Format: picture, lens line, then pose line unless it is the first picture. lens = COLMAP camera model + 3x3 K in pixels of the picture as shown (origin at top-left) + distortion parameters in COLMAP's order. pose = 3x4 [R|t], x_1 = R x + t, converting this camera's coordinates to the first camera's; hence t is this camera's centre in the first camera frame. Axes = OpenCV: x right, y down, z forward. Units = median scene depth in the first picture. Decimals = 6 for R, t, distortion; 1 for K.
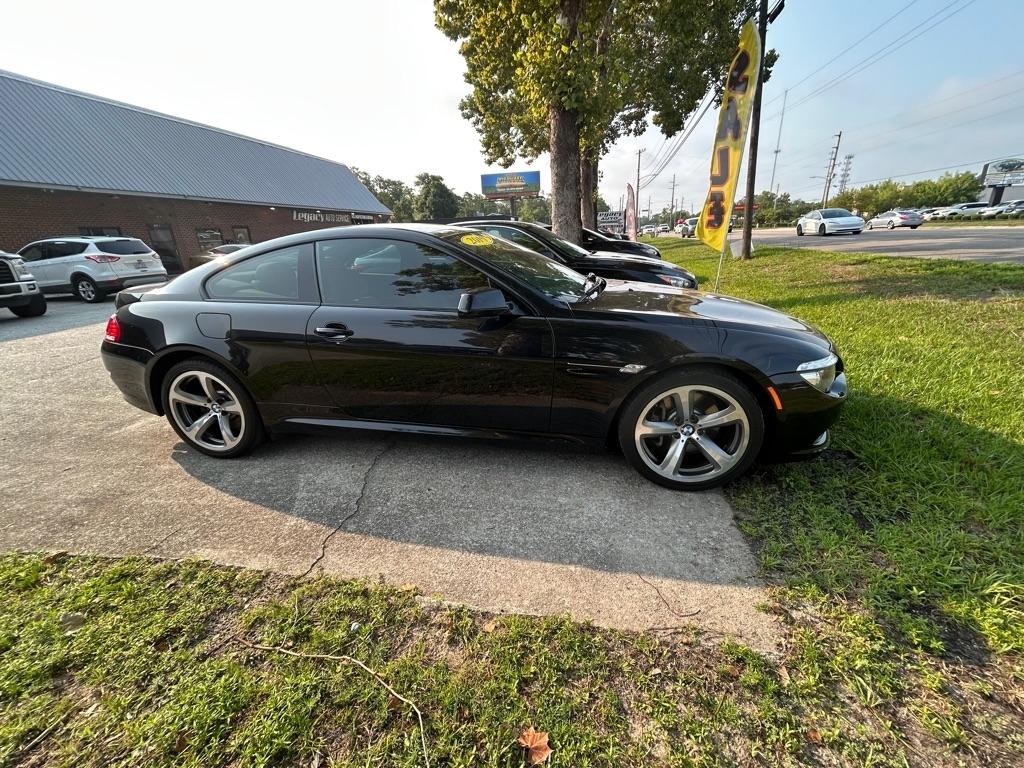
lens RADIAL K [[439.7, 0, 512.0], [0, 439.7, 384.0], [0, 0, 1]] dist [0.023517, 0.000012]
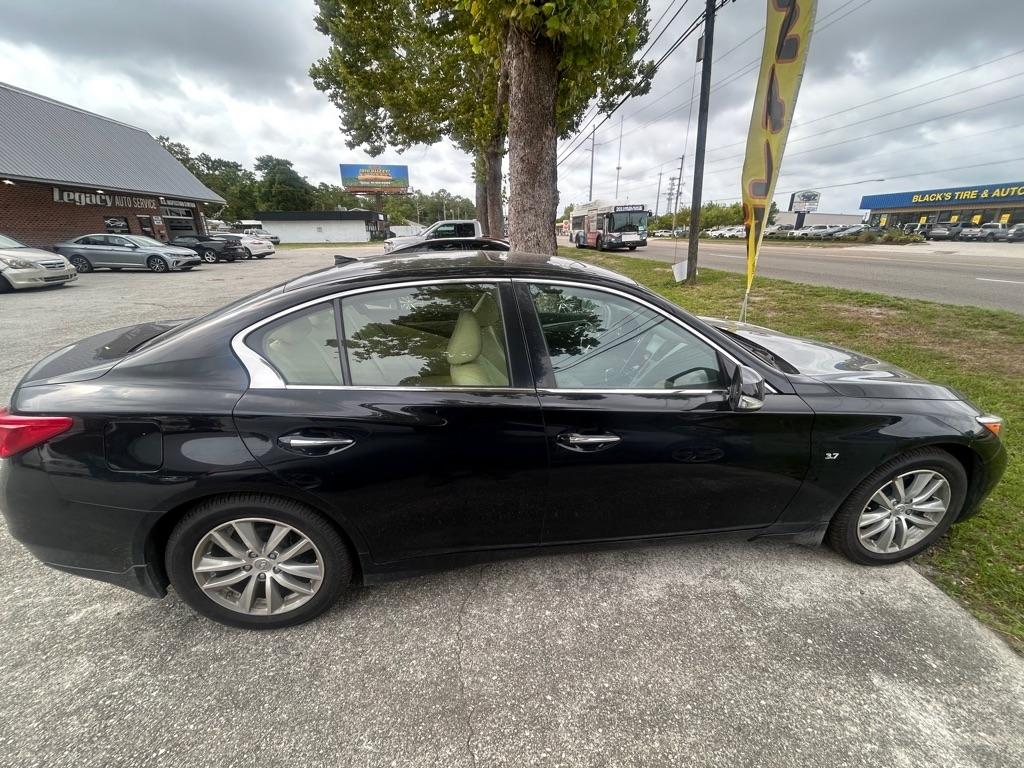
lens RADIAL K [[439.7, 0, 512.0], [0, 439.7, 384.0], [0, 0, 1]] dist [0.023517, 0.000012]
pose [[0.958671, -0.054727, 0.279204, -0.019926], [0.054436, 0.998478, 0.008800, -0.043061], [-0.279261, 0.006762, 0.960192, 0.103625]]
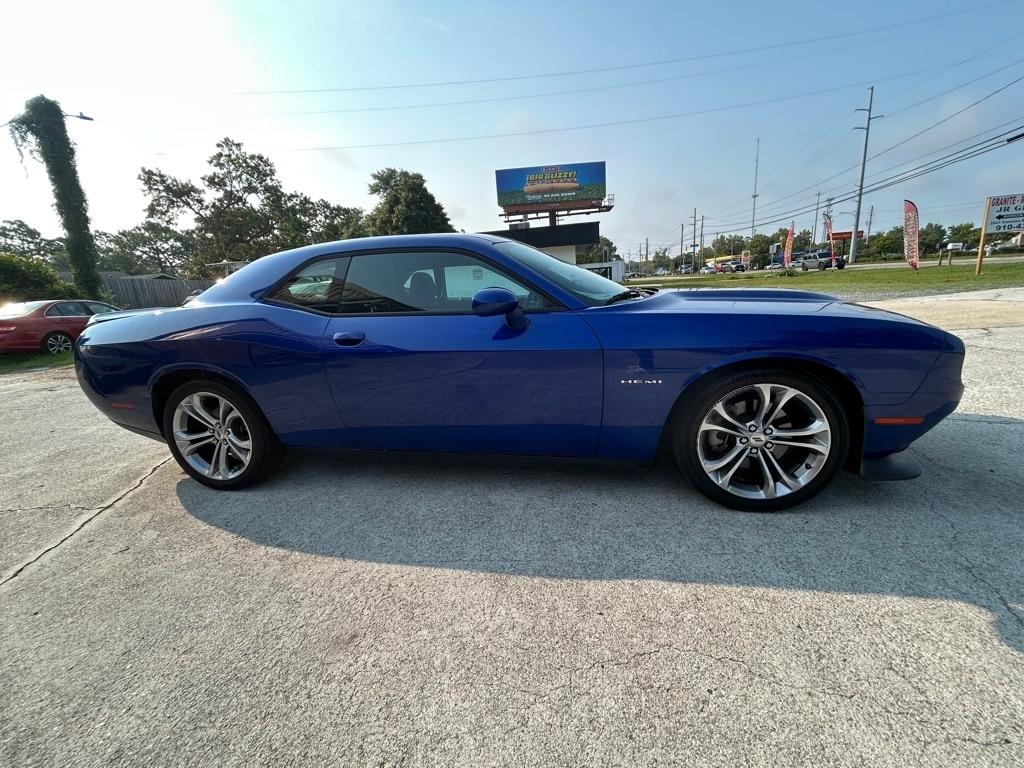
lens RADIAL K [[439.7, 0, 512.0], [0, 439.7, 384.0], [0, 0, 1]] dist [0.023517, 0.000012]
pose [[0.997446, -0.031217, 0.064242, -0.160472], [0.037389, 0.994560, -0.097222, -0.284192], [-0.060857, 0.099376, 0.993187, 0.857952]]
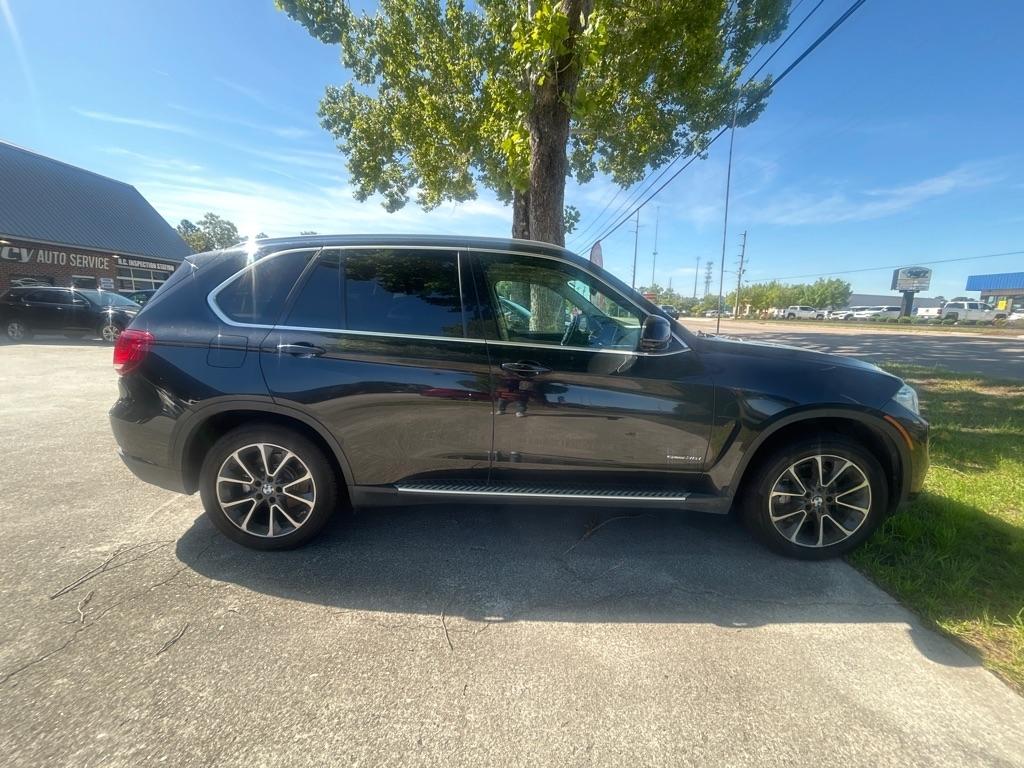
lens RADIAL K [[439.7, 0, 512.0], [0, 439.7, 384.0], [0, 0, 1]] dist [0.023517, 0.000012]
pose [[0.979084, 0.022111, 0.202249, 0.032149], [0.010662, 0.987135, -0.159530, -0.107078], [-0.203175, 0.158350, 0.966253, 0.314784]]
